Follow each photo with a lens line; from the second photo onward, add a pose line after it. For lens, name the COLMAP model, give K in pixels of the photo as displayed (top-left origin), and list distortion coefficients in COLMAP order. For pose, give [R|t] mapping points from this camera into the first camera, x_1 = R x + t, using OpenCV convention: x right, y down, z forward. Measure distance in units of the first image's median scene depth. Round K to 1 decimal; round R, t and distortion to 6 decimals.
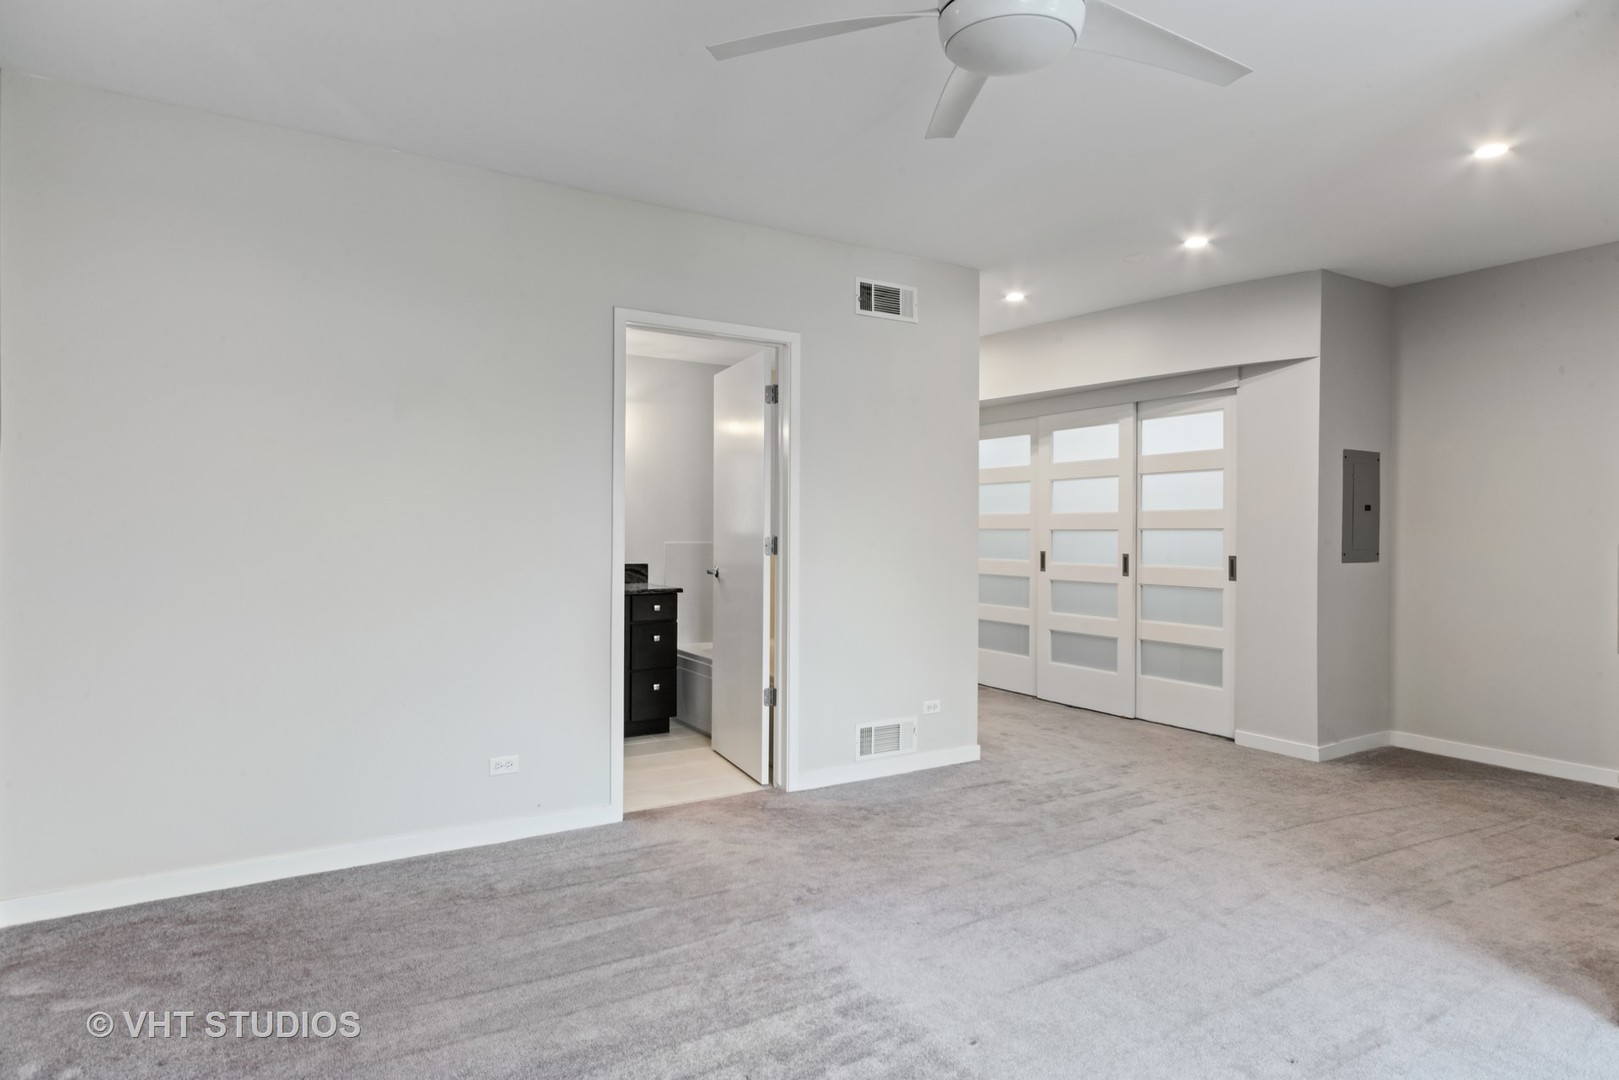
lens RADIAL K [[891.2, 0, 806.2], [0, 891.2, 537.1], [0, 0, 1]] dist [0.003038, -0.002111]
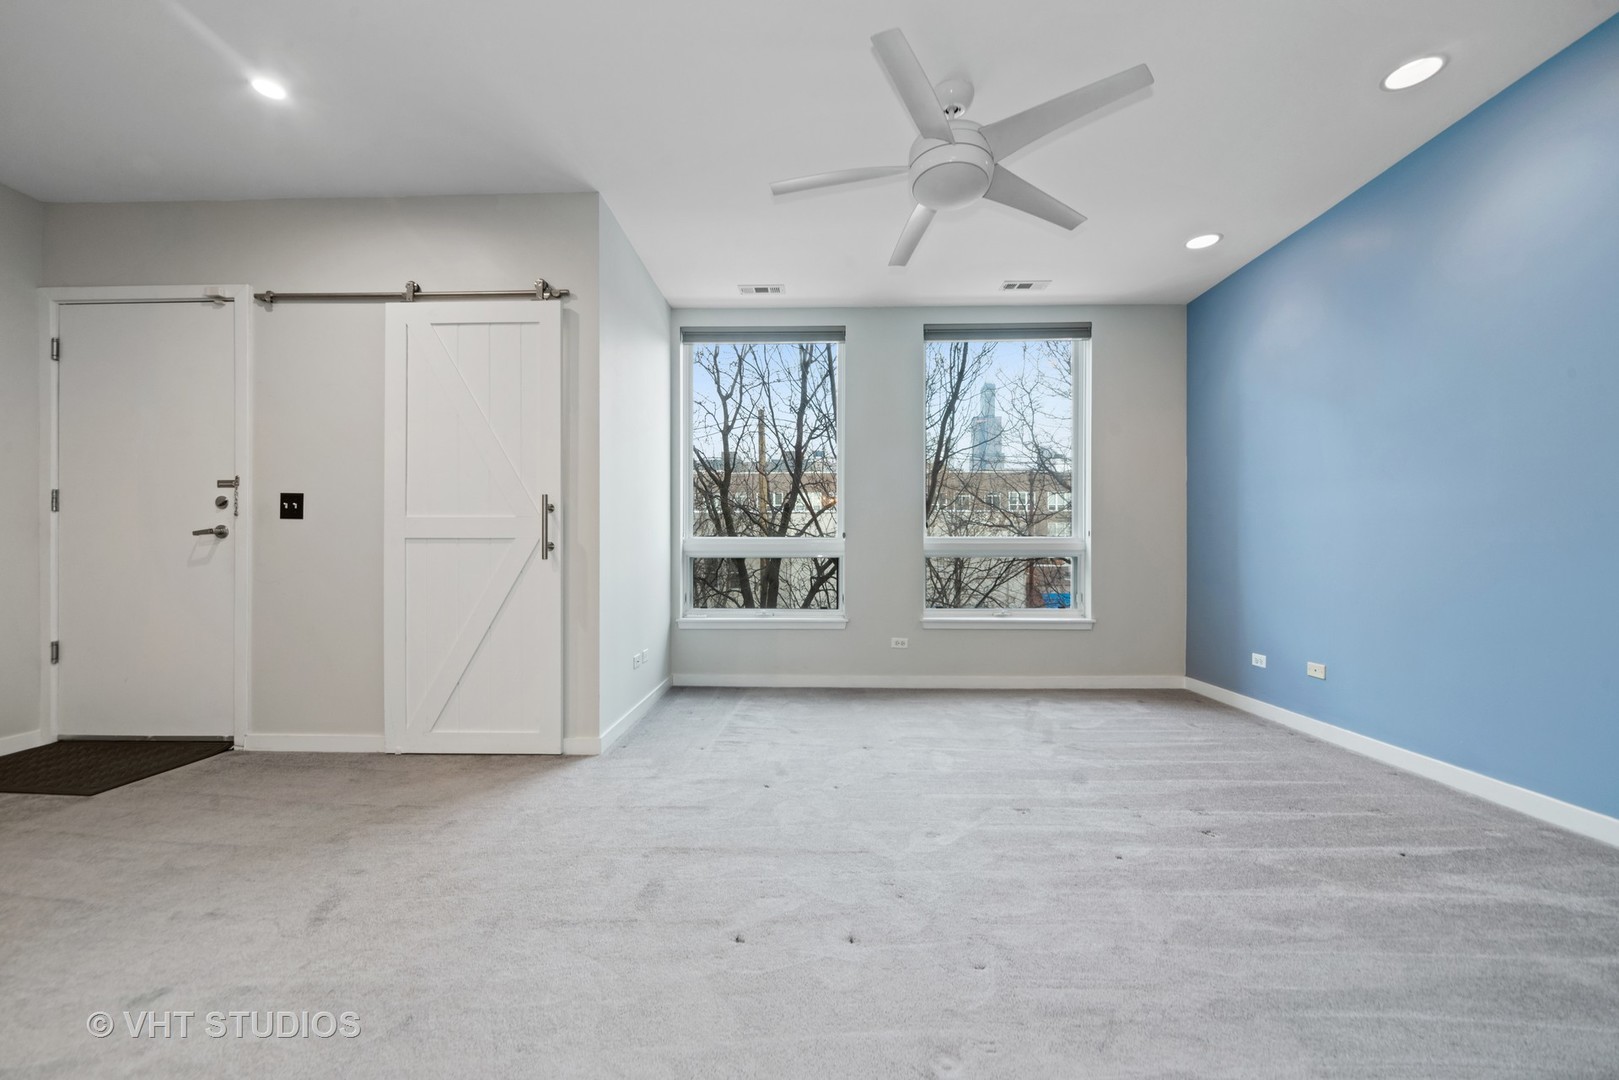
lens RADIAL K [[669.5, 0, 801.0], [0, 669.5, 545.5], [0, 0, 1]] dist [-0.000242, -0.000335]
pose [[-0.842748, -0.007645, 0.538254, -0.151590], [-0.007961, 0.999967, 0.001738, 0.076894], [-0.538249, -0.002820, -0.842781, 1.446802]]
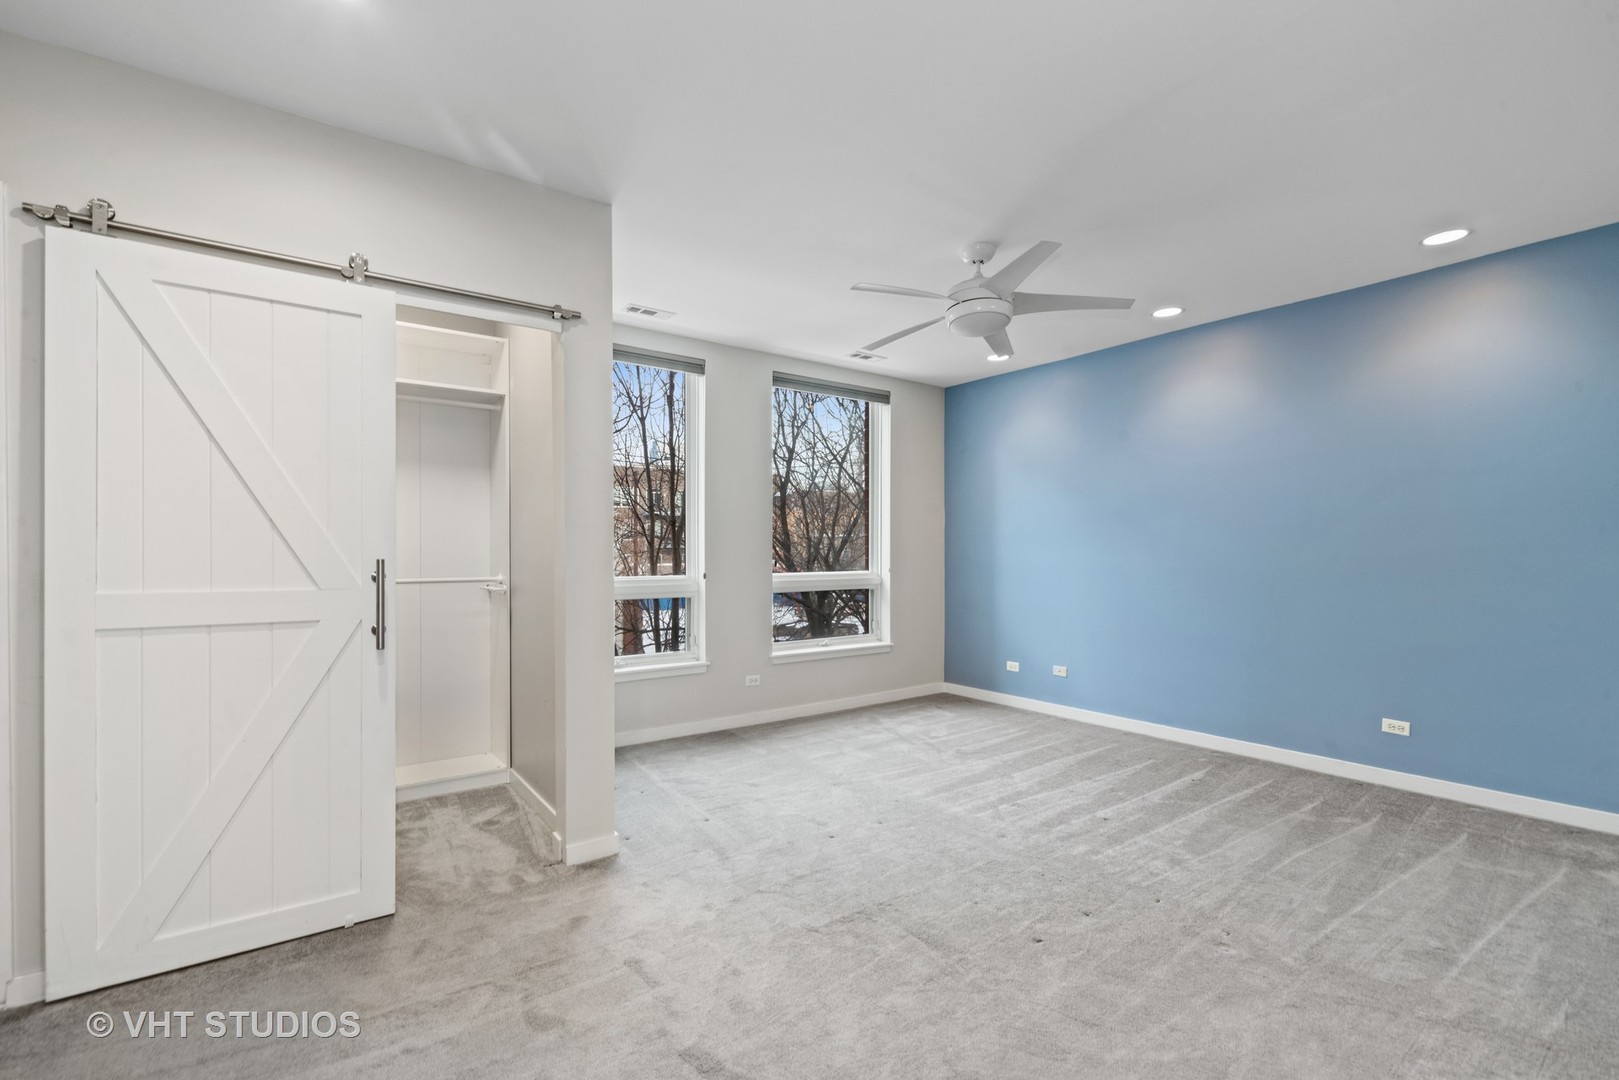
lens RADIAL K [[755.1, 0, 810.3], [0, 755.1, 542.4], [0, 0, 1]] dist [0.002508, 0.000133]
pose [[-0.993013, -0.016746, -0.116813, 0.541525], [-0.016933, 0.999856, 0.000608, -0.022577], [0.116786, 0.002582, -0.993154, 1.790636]]
